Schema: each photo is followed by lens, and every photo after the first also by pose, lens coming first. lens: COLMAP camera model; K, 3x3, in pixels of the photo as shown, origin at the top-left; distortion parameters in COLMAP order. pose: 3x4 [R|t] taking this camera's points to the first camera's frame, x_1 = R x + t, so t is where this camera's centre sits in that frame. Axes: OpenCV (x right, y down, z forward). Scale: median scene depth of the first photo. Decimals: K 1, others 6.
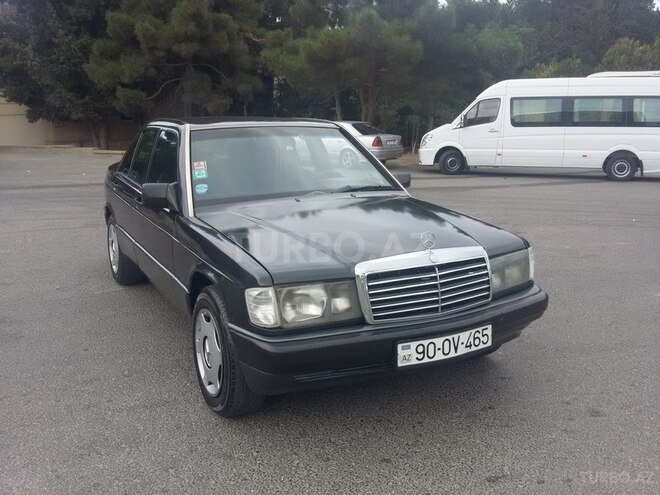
lens RADIAL K [[604.3, 0, 346.3], [0, 604.3, 245.9], [0, 0, 1]] dist [0.089039, -0.182442]
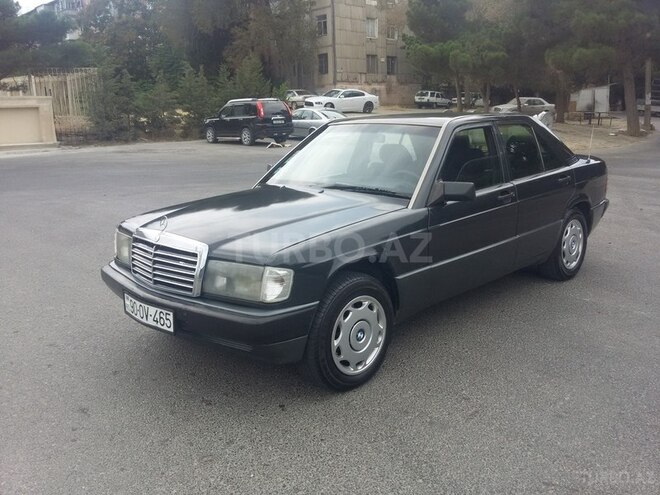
lens RADIAL K [[604.3, 0, 346.3], [0, 604.3, 245.9], [0, 0, 1]] dist [0.089039, -0.182442]
pose [[0.300931, 0.208667, -0.930537, 0.362097], [-0.189447, 0.969401, 0.156116, -0.058499], [0.934639, 0.129307, 0.331254, 0.253647]]
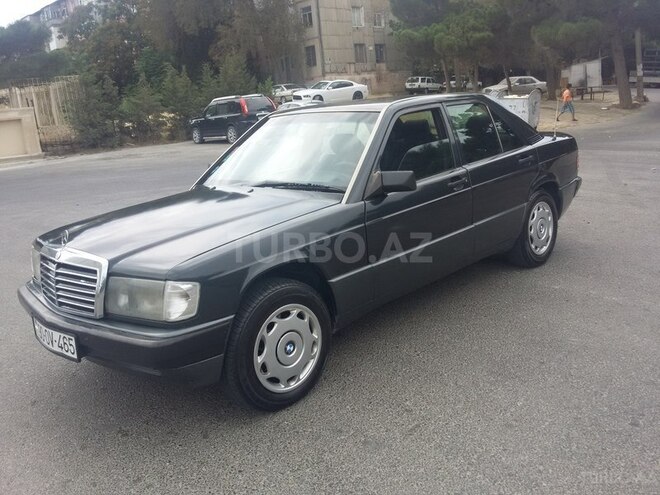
lens RADIAL K [[604.3, 0, 346.3], [0, 604.3, 245.9], [0, 0, 1]] dist [0.089039, -0.182442]
pose [[0.307680, 0.201735, -0.929858, 0.344787], [-0.126125, 0.977289, 0.170292, -0.064513], [0.943094, 0.064883, 0.326136, 0.299627]]
